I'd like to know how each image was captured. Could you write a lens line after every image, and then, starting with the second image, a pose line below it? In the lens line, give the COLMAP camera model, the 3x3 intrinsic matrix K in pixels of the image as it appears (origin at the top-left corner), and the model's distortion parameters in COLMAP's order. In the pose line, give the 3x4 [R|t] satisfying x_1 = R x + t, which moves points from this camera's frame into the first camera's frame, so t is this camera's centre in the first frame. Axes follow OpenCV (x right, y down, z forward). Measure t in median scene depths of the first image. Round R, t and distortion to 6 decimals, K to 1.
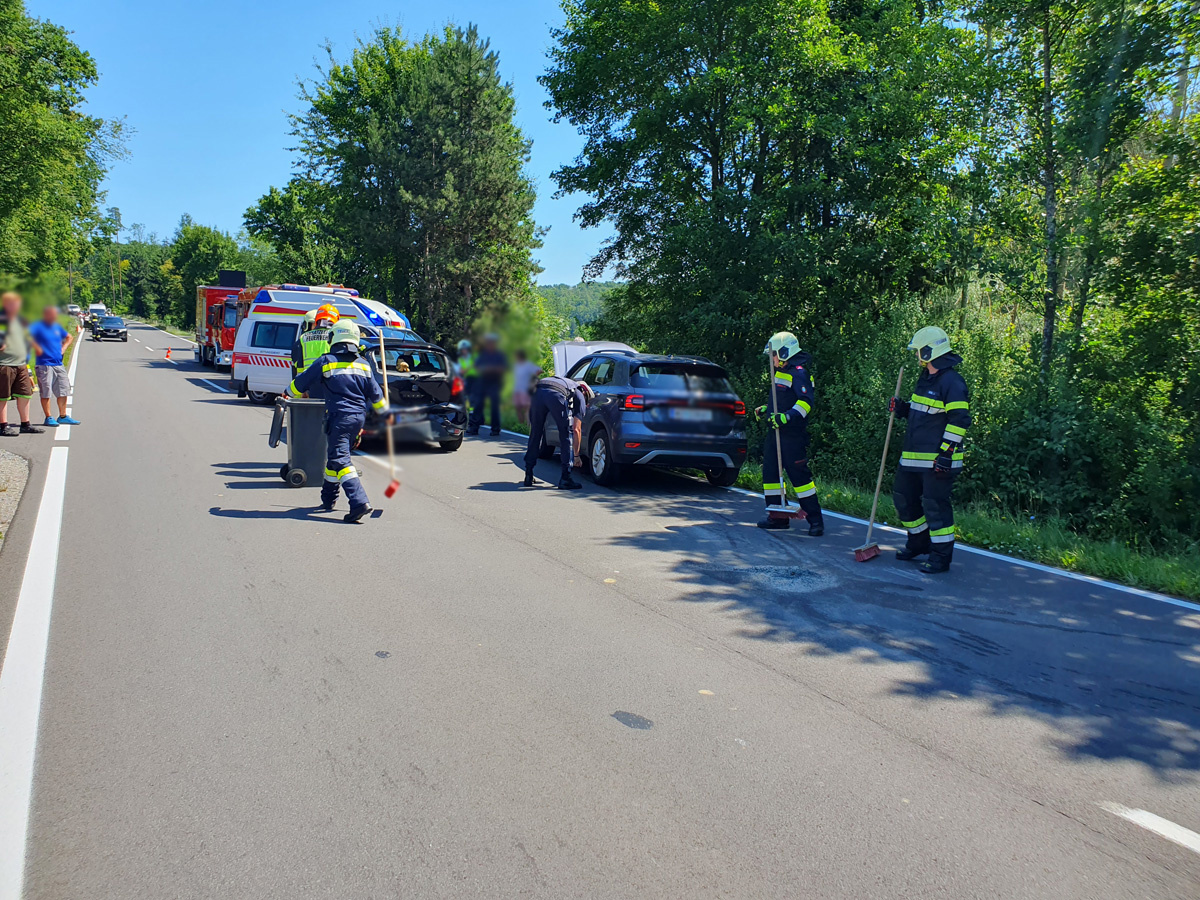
lens RADIAL K [[916.0, 0, 597.2], [0, 916.0, 474.7], [0, 0, 1]] dist [0.068634, -0.105195]
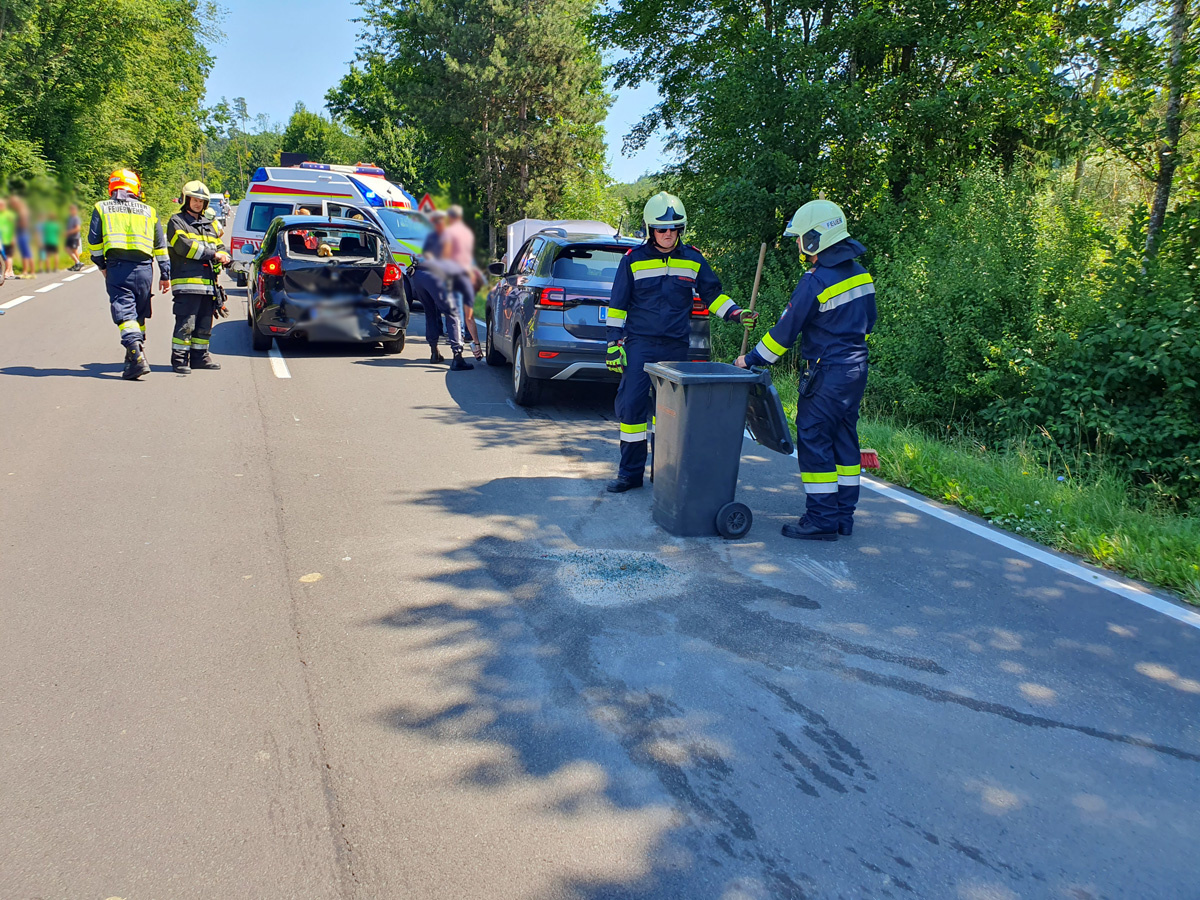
lens RADIAL K [[913.2, 0, 600.0], [0, 913.2, 450.0], [0, 0, 1]] dist [0.033351, -0.031717]
pose [[0.990722, 0.031410, -0.132227, 0.098717], [-0.019476, 0.995697, 0.090598, -0.011663], [0.134503, -0.087182, 0.987070, 0.131749]]
